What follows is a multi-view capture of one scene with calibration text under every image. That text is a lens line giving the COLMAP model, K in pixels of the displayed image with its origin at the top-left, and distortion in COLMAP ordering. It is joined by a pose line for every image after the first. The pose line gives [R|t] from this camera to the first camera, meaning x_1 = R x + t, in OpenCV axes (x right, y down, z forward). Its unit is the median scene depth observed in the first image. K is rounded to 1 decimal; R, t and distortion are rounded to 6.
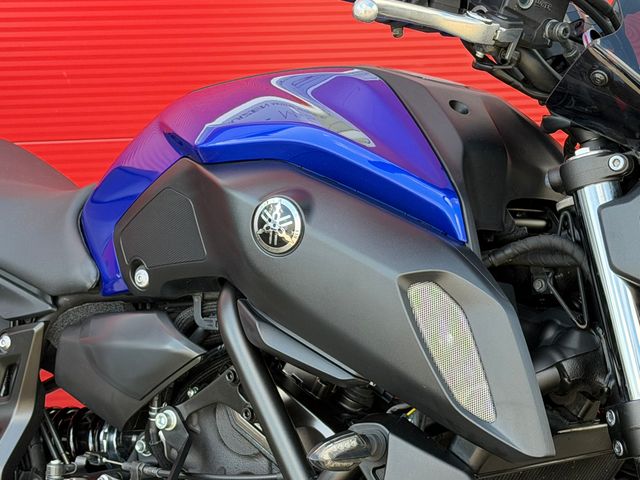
lens RADIAL K [[1598.7, 0, 318.1], [0, 1598.7, 243.1], [0, 0, 1]] dist [0.152643, 0.000000]
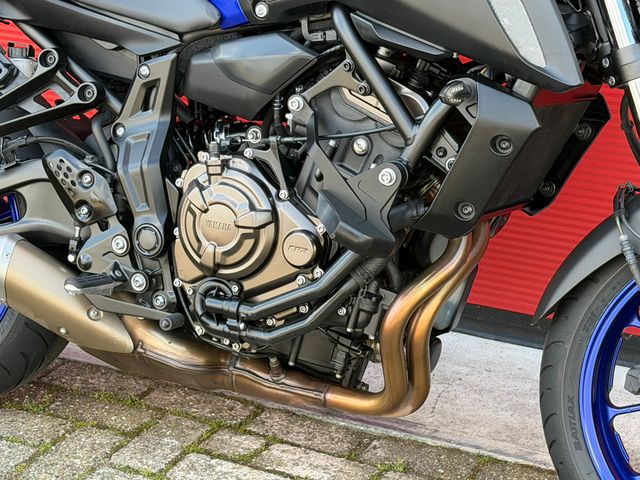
lens RADIAL K [[1598.7, 0, 321.3], [0, 1598.7, 241.2], [0, 0, 1]] dist [0.152643, 0.000000]
pose [[0.978522, -0.093236, 0.183854, -0.375011], [0.075272, 0.991892, 0.102389, 0.091998], [-0.191910, -0.086351, 0.977606, -0.481187]]
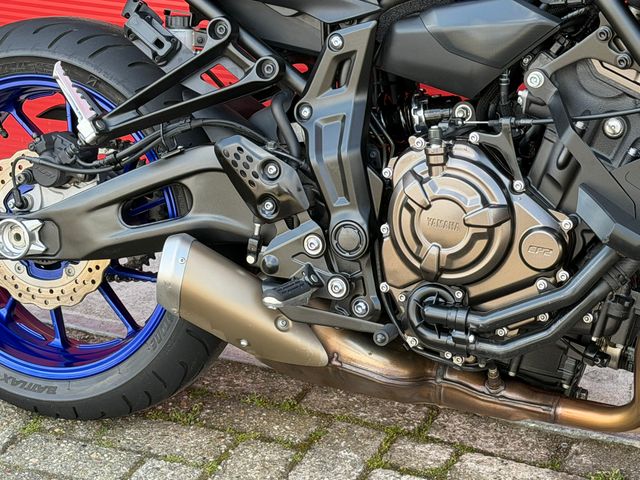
lens RADIAL K [[1598.7, 0, 322.0], [0, 1598.7, 251.5], [0, 0, 1]] dist [0.152643, 0.000000]
pose [[0.965651, -0.136878, 0.220868, -0.584874], [0.099805, 0.980187, 0.171094, 0.011066], [-0.239911, -0.143174, 0.960179, -0.198388]]
